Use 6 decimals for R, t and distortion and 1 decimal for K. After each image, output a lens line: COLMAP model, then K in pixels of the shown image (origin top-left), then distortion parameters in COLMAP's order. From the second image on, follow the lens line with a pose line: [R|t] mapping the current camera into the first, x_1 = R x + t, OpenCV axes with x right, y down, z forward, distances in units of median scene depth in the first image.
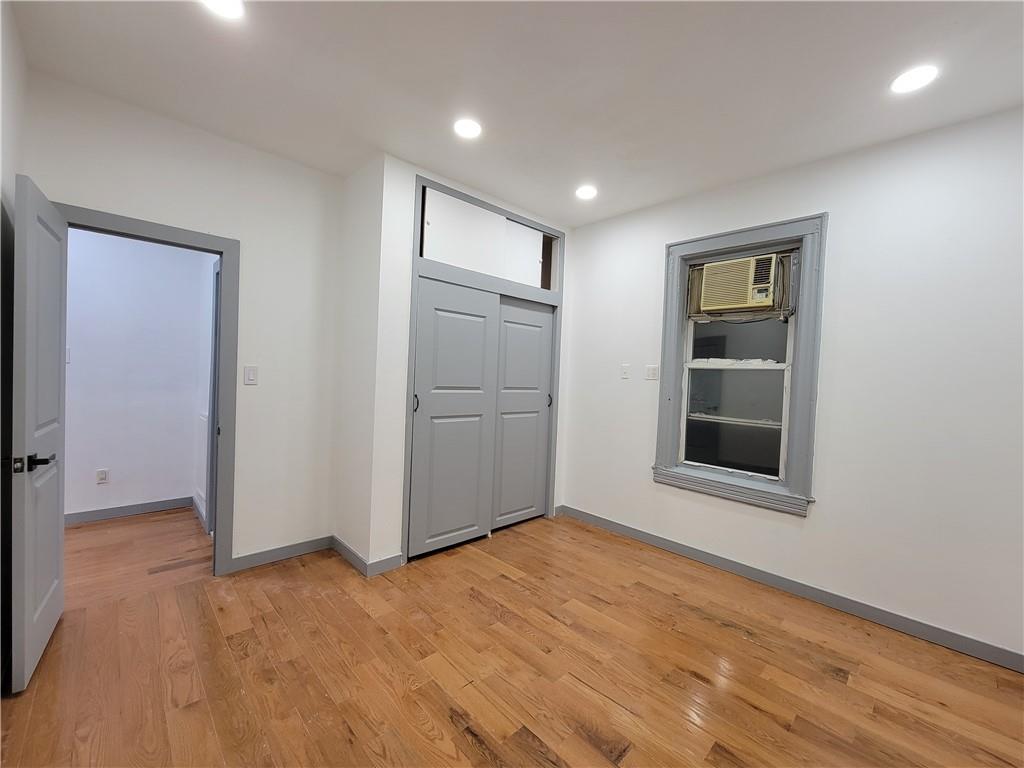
lens RADIAL K [[418.1, 0, 512.0], [0, 418.1, 384.0], [0, 0, 1]] dist [-0.000621, 0.000039]
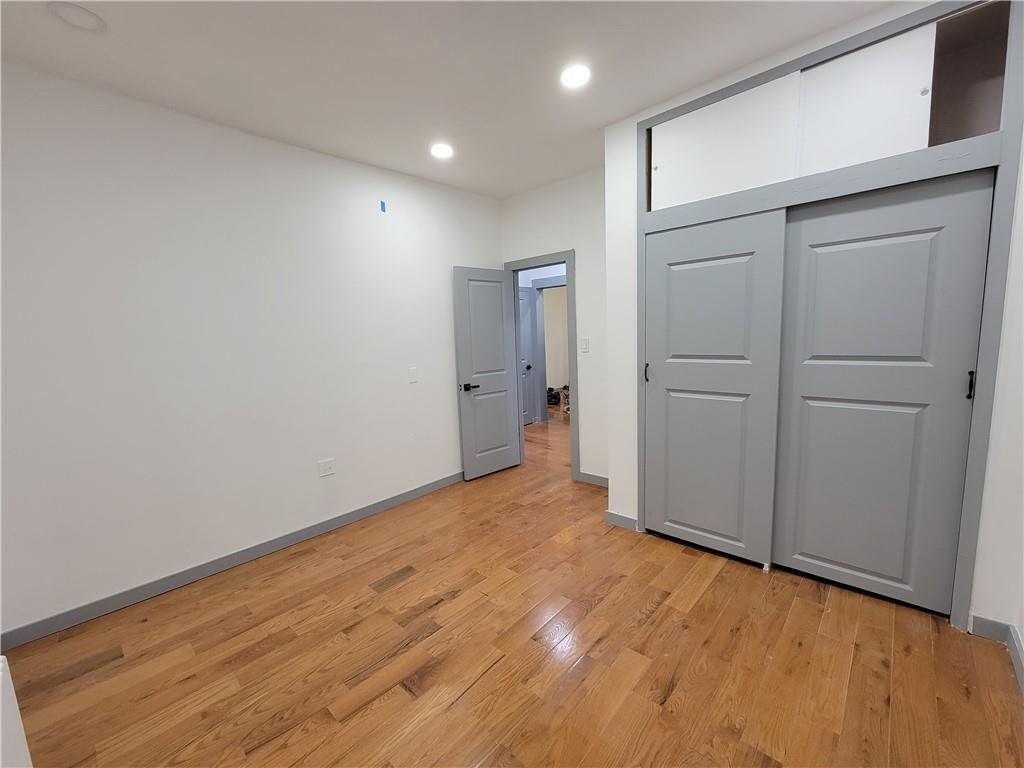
lens RADIAL K [[418.1, 0, 512.0], [0, 418.1, 384.0], [0, 0, 1]] dist [-0.000621, 0.000039]
pose [[0.066829, 0.083041, -0.994303, 0.699454], [0.019565, 0.996230, 0.084517, -0.014283], [0.997573, -0.025101, 0.064953, 0.641886]]
